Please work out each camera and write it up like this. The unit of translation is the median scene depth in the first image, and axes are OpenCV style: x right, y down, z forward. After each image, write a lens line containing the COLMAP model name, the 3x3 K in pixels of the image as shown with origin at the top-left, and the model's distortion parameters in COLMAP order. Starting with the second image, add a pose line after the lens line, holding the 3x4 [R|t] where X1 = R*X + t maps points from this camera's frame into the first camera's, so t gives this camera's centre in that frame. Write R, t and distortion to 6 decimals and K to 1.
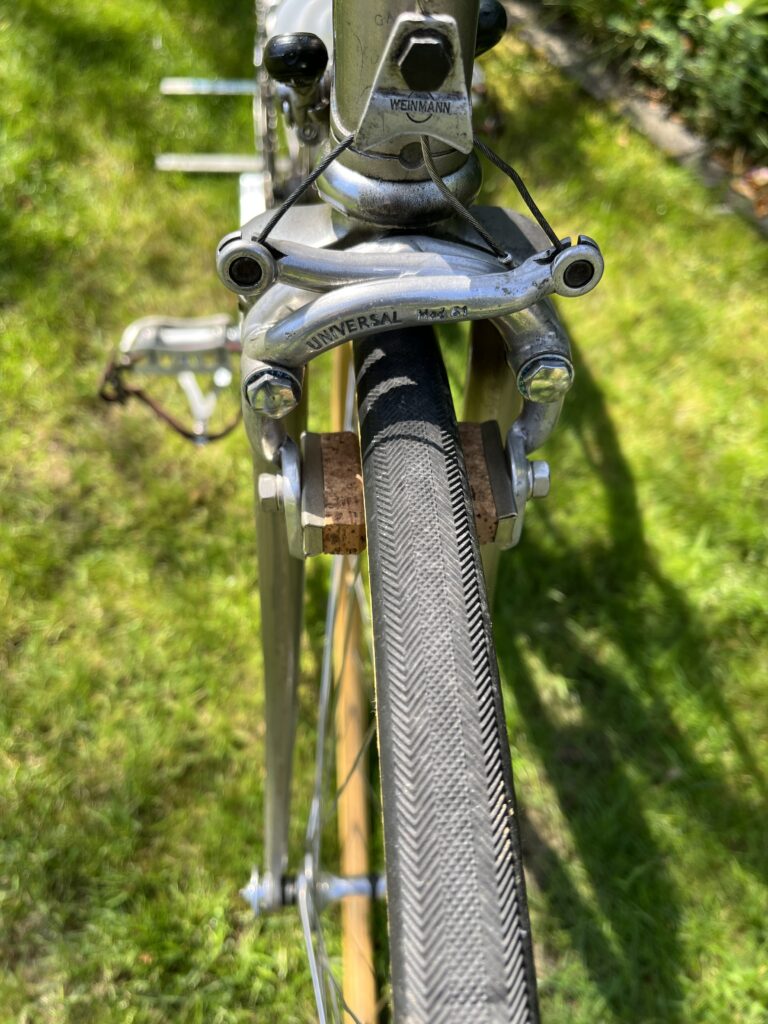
lens RADIAL K [[770.9, 0, 384.0], [0, 770.9, 512.0], [0, 0, 1]] dist [0.050213, -0.121213]
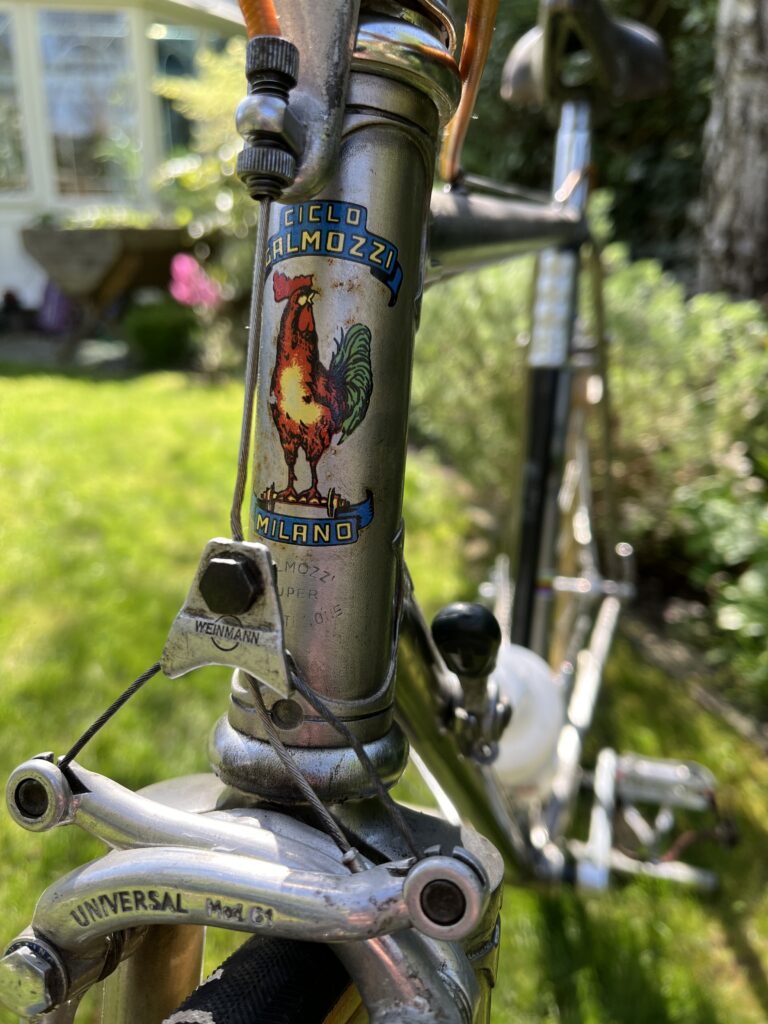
lens RADIAL K [[770.9, 0, 384.0], [0, 770.9, 512.0], [0, 0, 1]] dist [0.050213, -0.121213]
pose [[0.935774, 0.055038, -0.348277, 0.419844], [-0.293475, 0.669077, -0.682795, -0.062841], [0.195445, 0.741153, 0.642257, 0.315540]]
